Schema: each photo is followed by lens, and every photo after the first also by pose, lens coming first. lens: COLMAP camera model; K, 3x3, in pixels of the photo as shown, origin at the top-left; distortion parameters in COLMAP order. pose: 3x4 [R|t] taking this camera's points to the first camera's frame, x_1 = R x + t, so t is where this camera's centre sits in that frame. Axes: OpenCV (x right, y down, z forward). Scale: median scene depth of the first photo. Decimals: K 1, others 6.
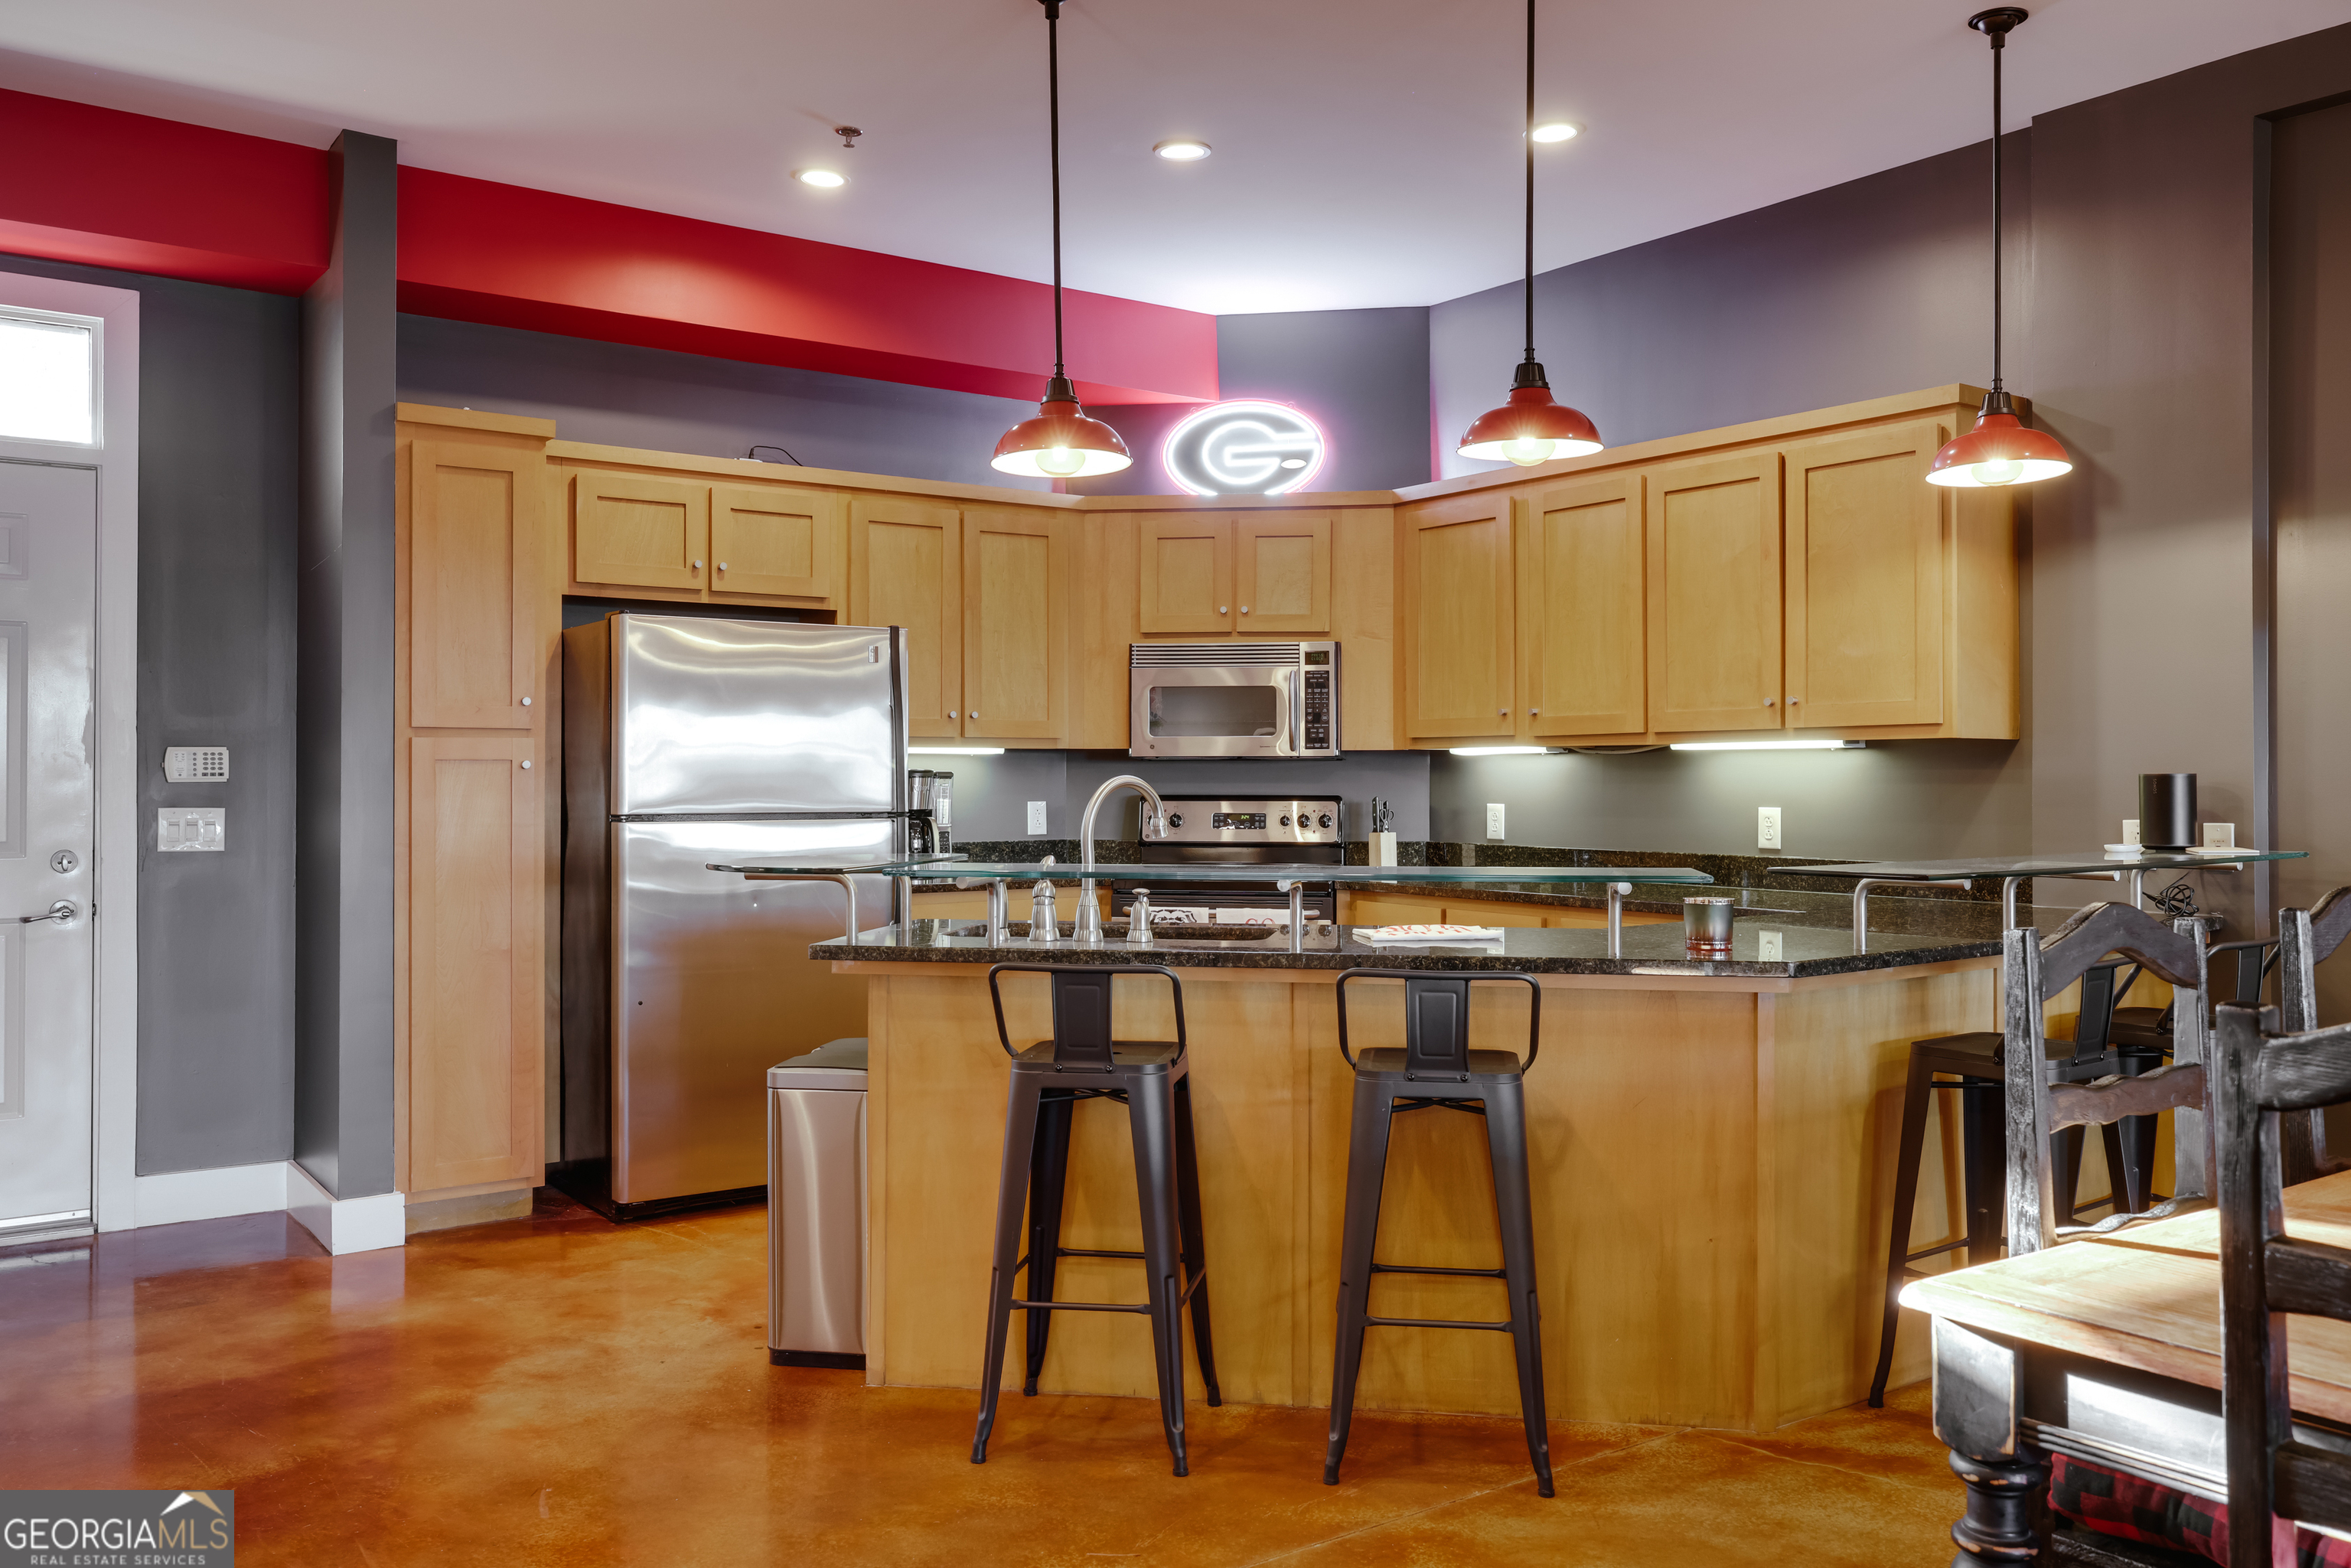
lens RADIAL K [[1829.2, 0, 1176.7], [0, 1829.2, 771.8], [0, 0, 1]] dist [0.001159, -0.001500]
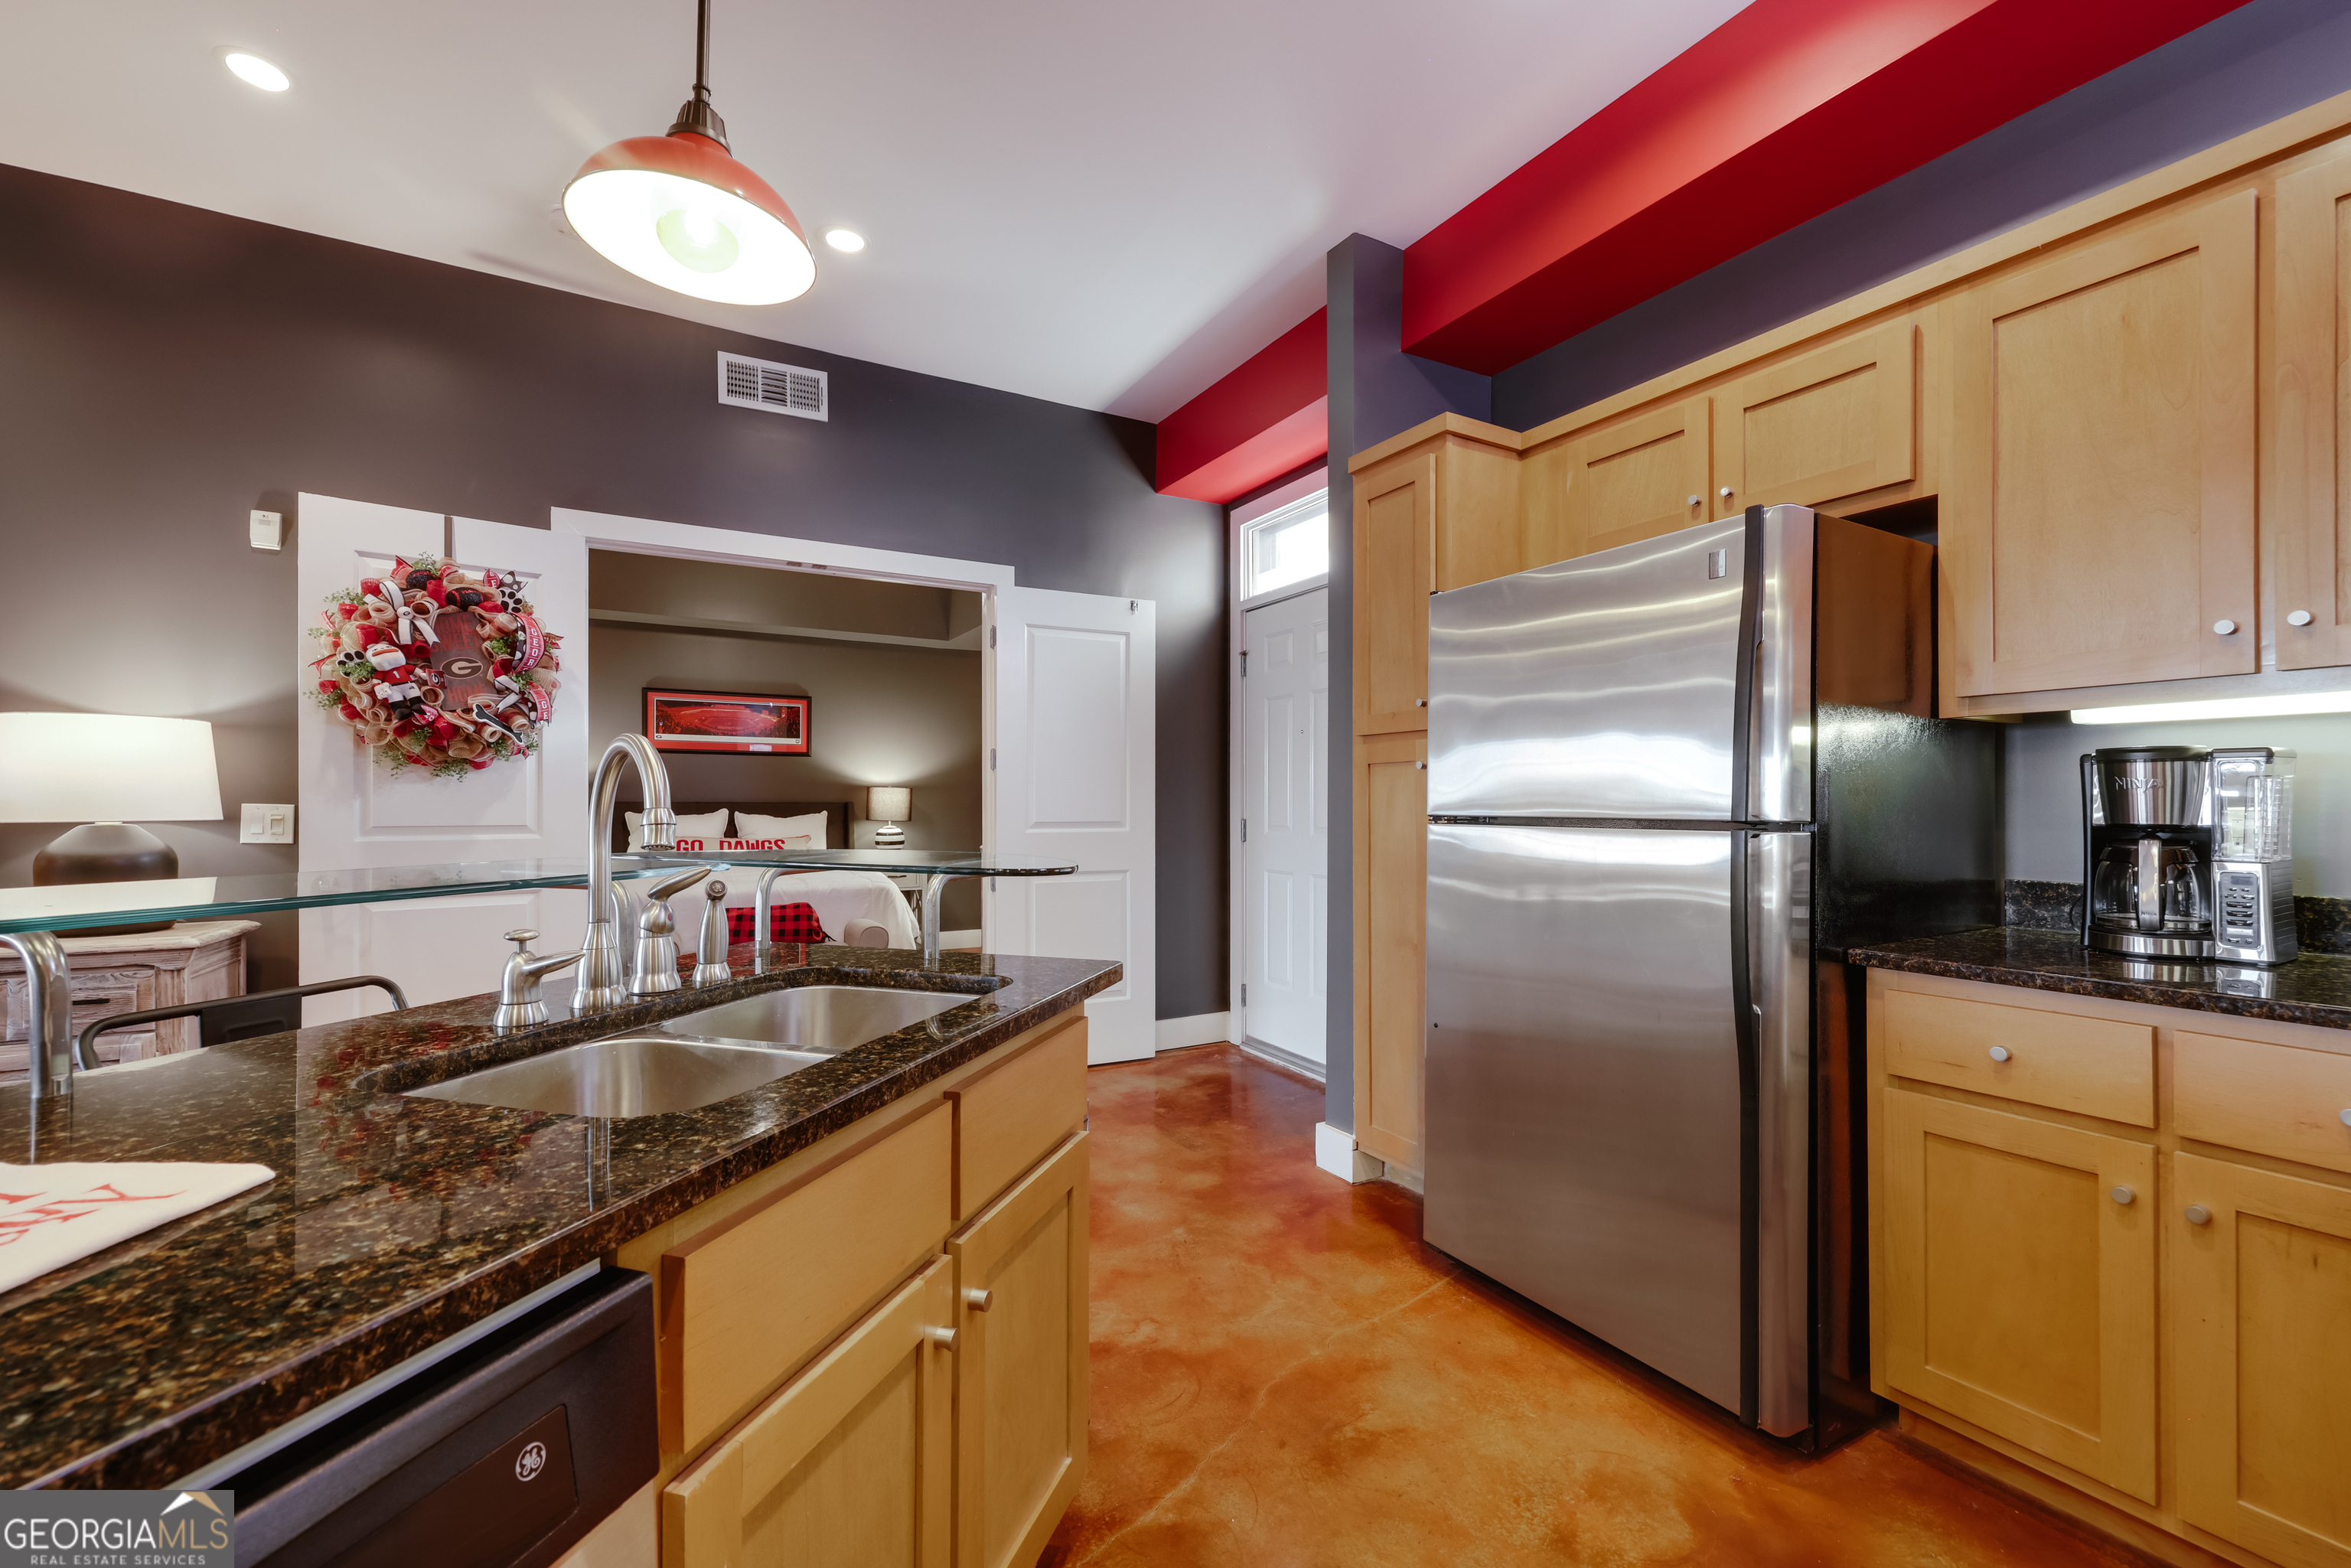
lens RADIAL K [[993.6, 0, 1186.2], [0, 993.6, 787.2], [0, 0, 1]] dist [-0.000771, -0.000103]
pose [[-0.114585, -0.009380, -0.993369, 0.256250], [0.006546, 0.999927, -0.010196, 0.017182], [0.993392, -0.007671, -0.114515, 1.152495]]
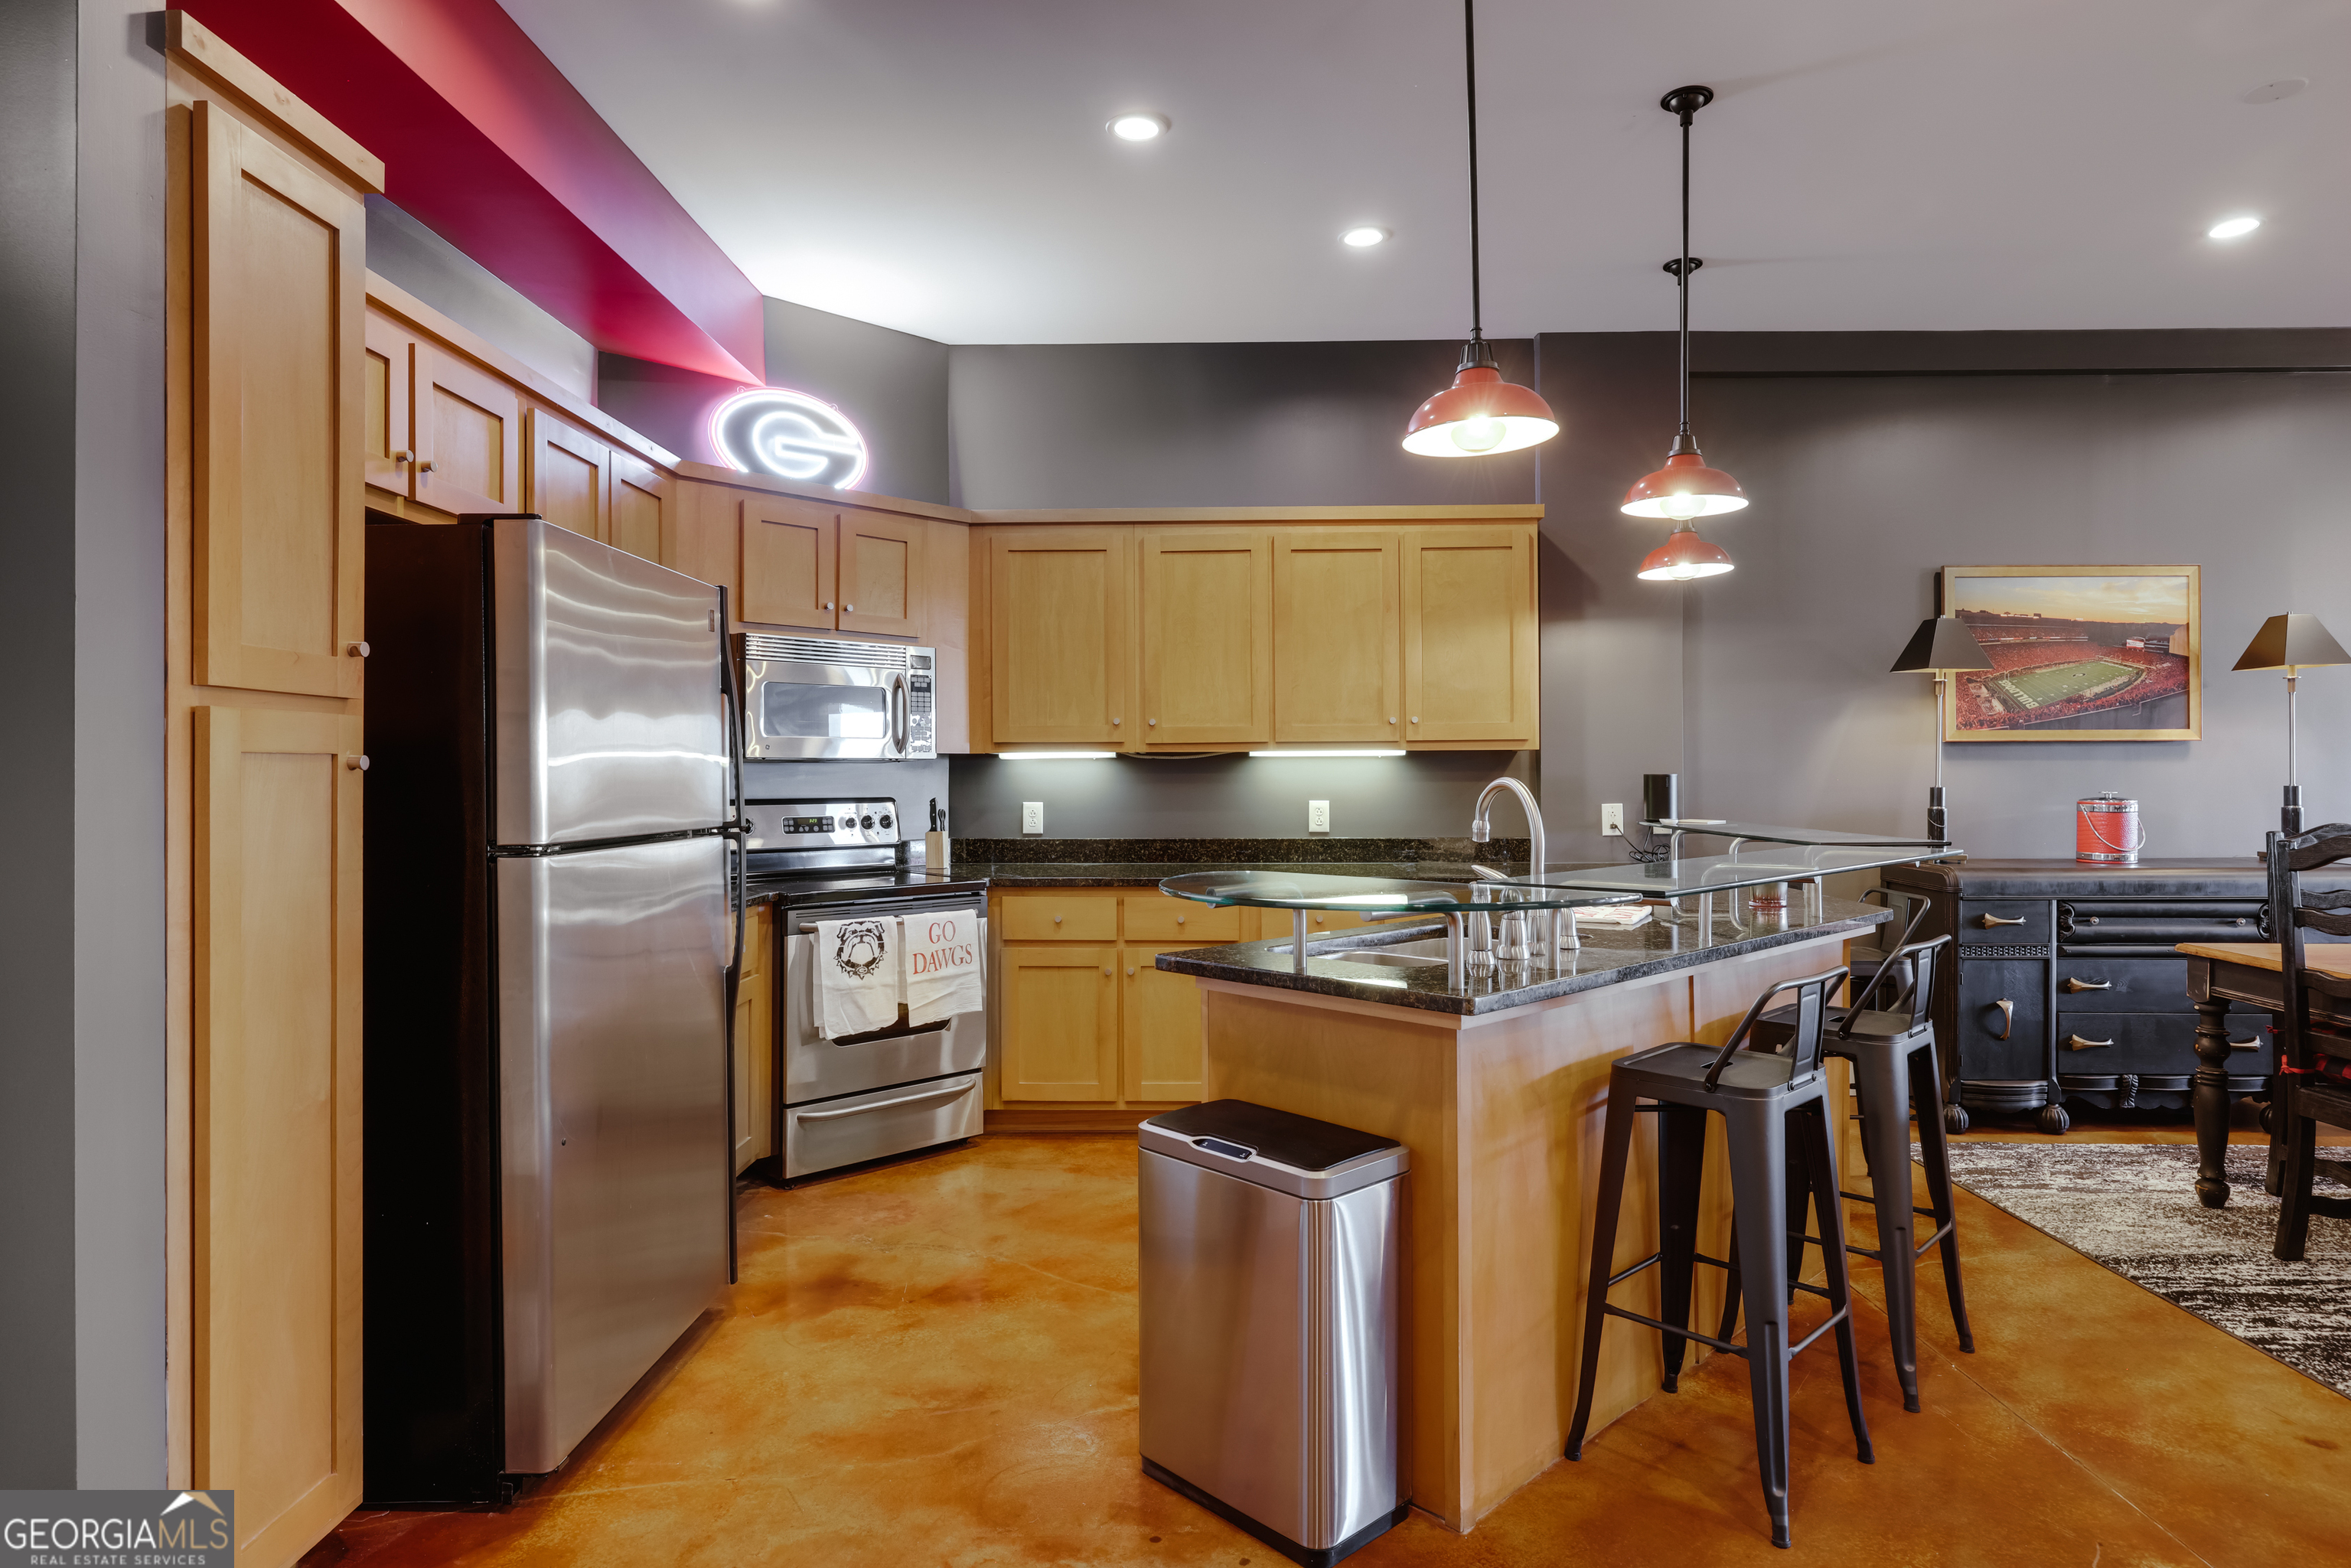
lens RADIAL K [[1293.6, 0, 1175.5], [0, 1293.6, 784.0], [0, 0, 1]] dist [0.001707, 0.000185]
pose [[0.603886, -0.007250, 0.797037, -0.640346], [0.001262, 0.999966, 0.008140, -0.000143], [-0.797069, -0.003910, 0.603875, 0.694830]]
